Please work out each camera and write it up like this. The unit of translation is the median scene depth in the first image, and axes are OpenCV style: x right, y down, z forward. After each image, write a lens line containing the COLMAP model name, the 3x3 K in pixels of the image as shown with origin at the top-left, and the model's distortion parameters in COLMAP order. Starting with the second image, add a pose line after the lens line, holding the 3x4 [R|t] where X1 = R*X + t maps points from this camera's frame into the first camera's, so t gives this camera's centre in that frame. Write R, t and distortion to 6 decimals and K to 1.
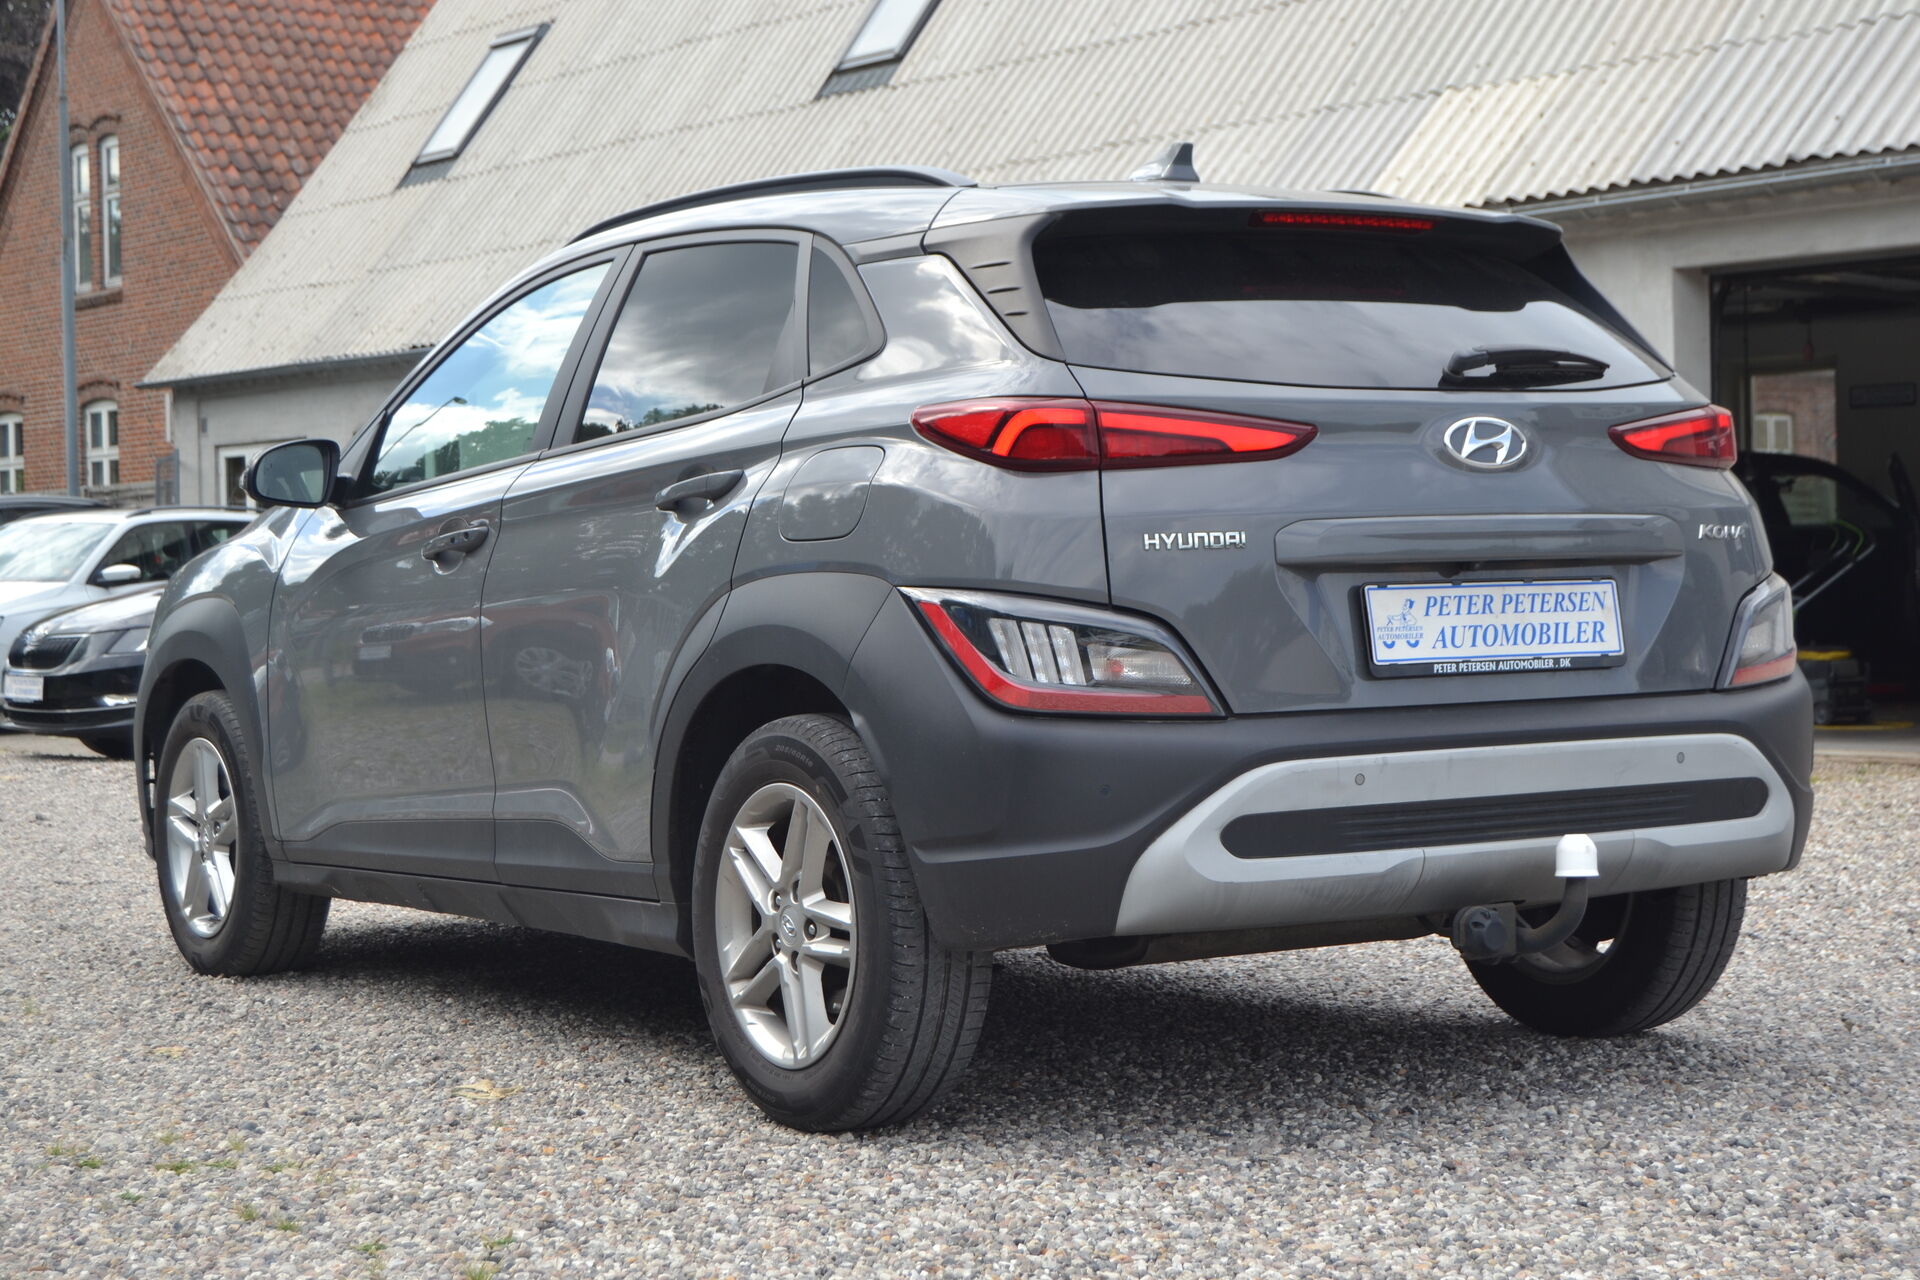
lens RADIAL K [[3188.0, 0, 960.0], [0, 3188.0, 640.0], [0, 0, 1]] dist [-0.015364, -0.027651]
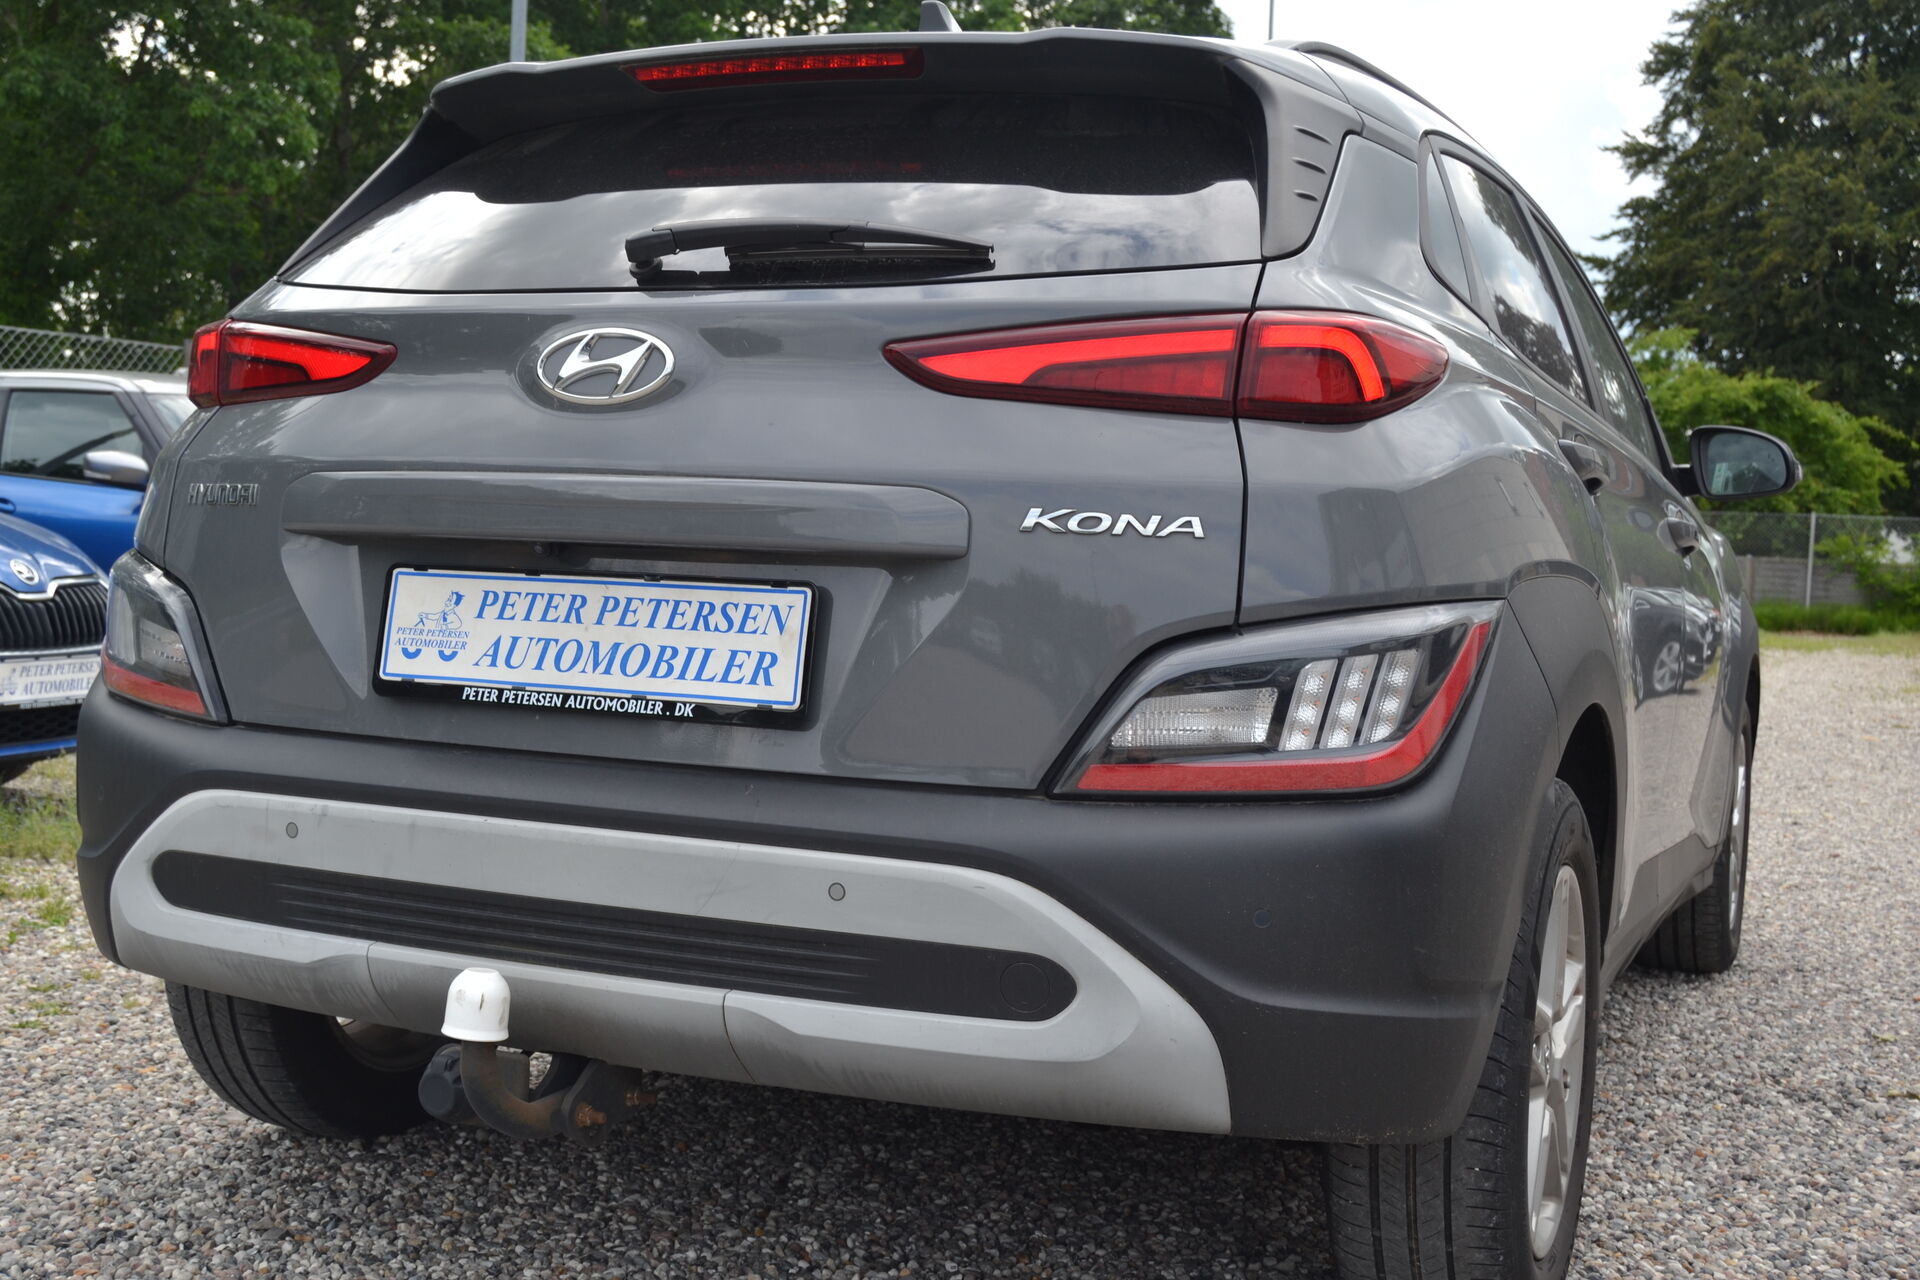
lens RADIAL K [[2146.8, 0, 956.6], [0, 2146.8, 648.5], [0, 0, 1]] dist [-0.067639, 0.026456]
pose [[0.561497, 0.081131, -0.823492, 0.575949], [-0.066557, 0.996386, 0.052783, -0.031693], [0.824798, 0.025172, 0.564867, 0.804980]]
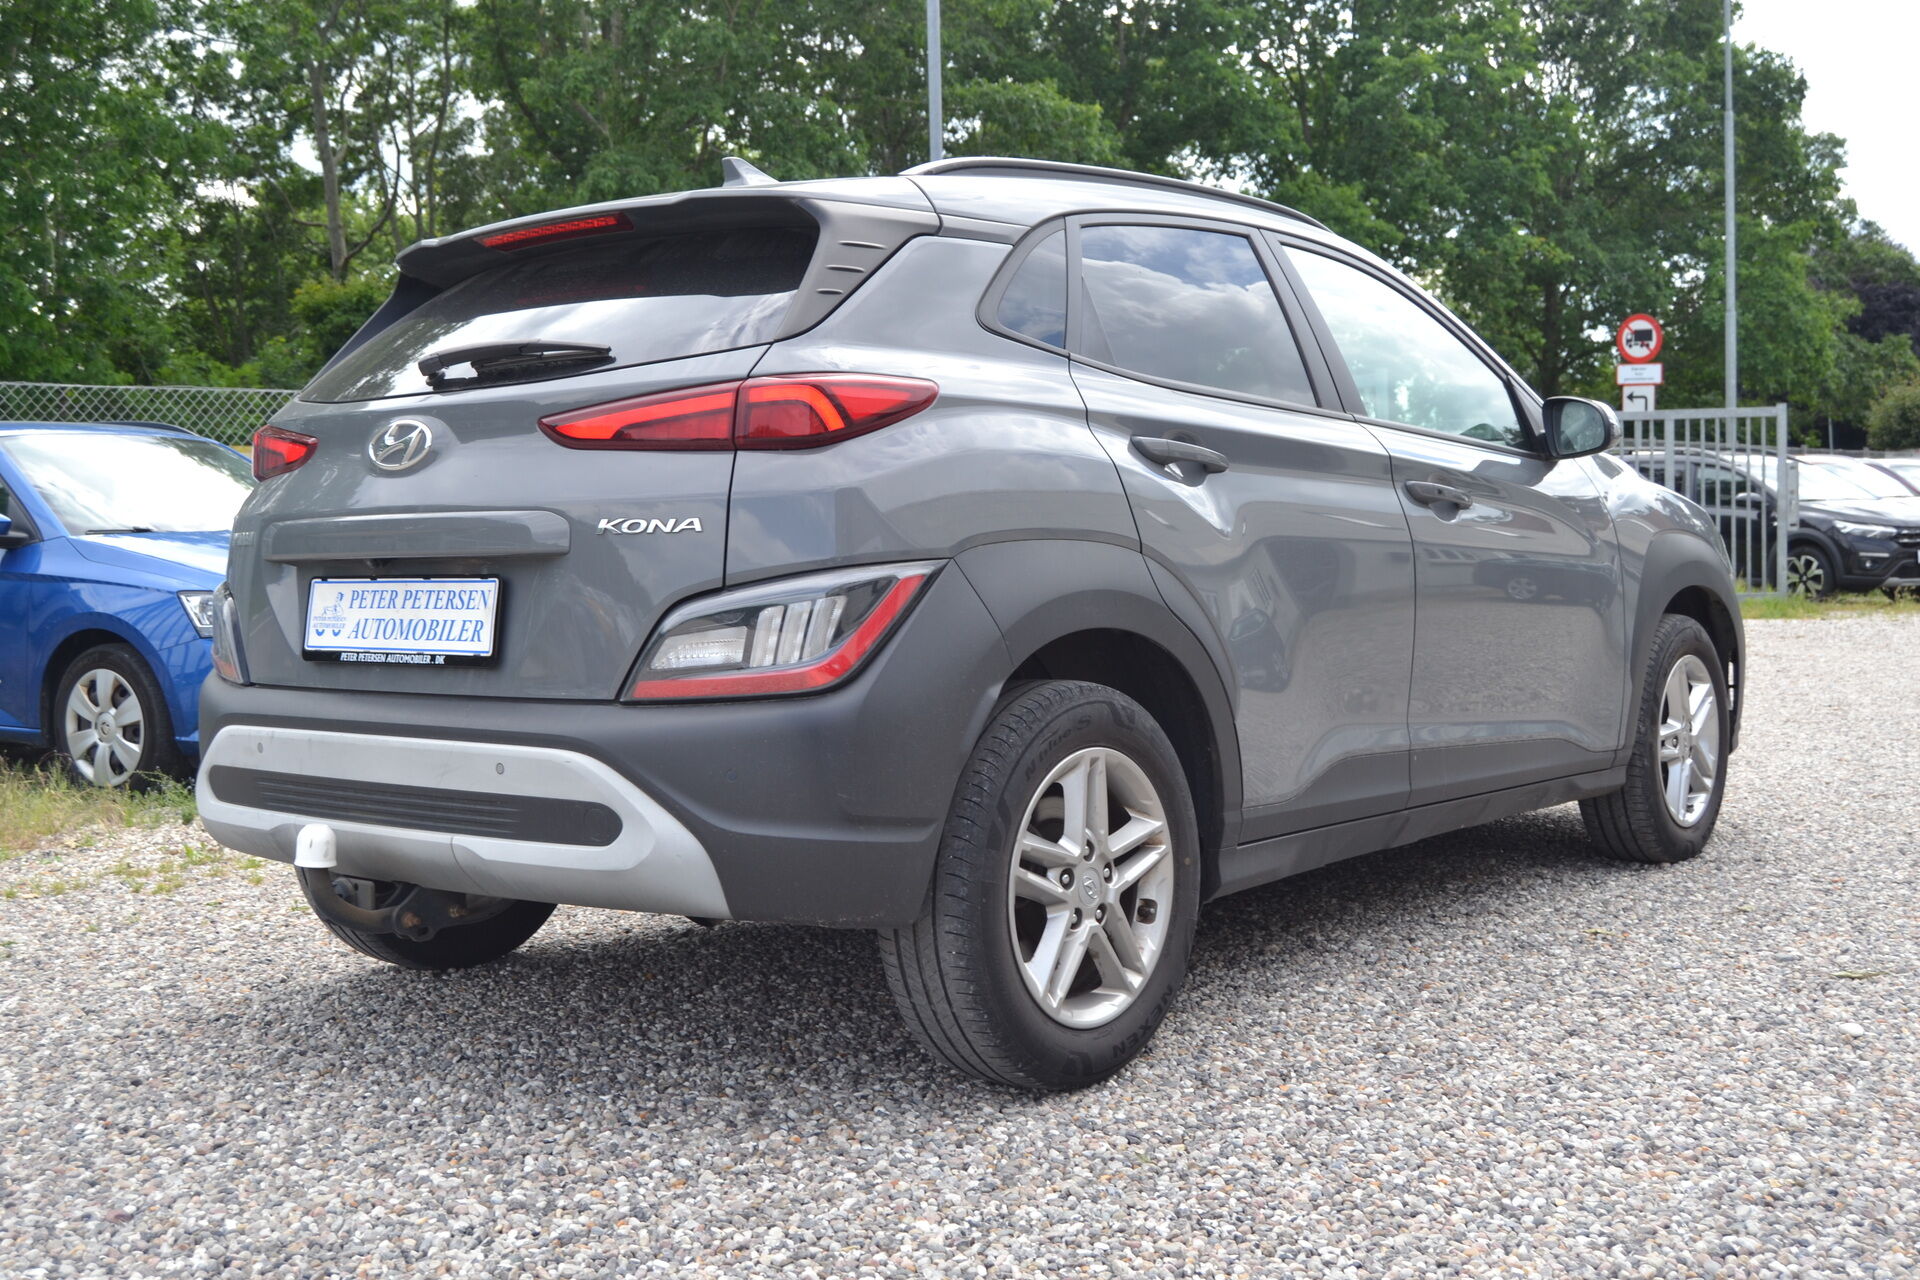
lens RADIAL K [[1999.3, 0, 960.0], [0, 1999.3, 640.0], [0, 0, 1]] dist [-0.054780, -0.016193]
pose [[0.323374, 0.062309, -0.944217, 0.841835], [-0.002733, 0.997887, 0.064915, -0.040695], [0.946267, -0.018411, 0.322861, 0.956030]]
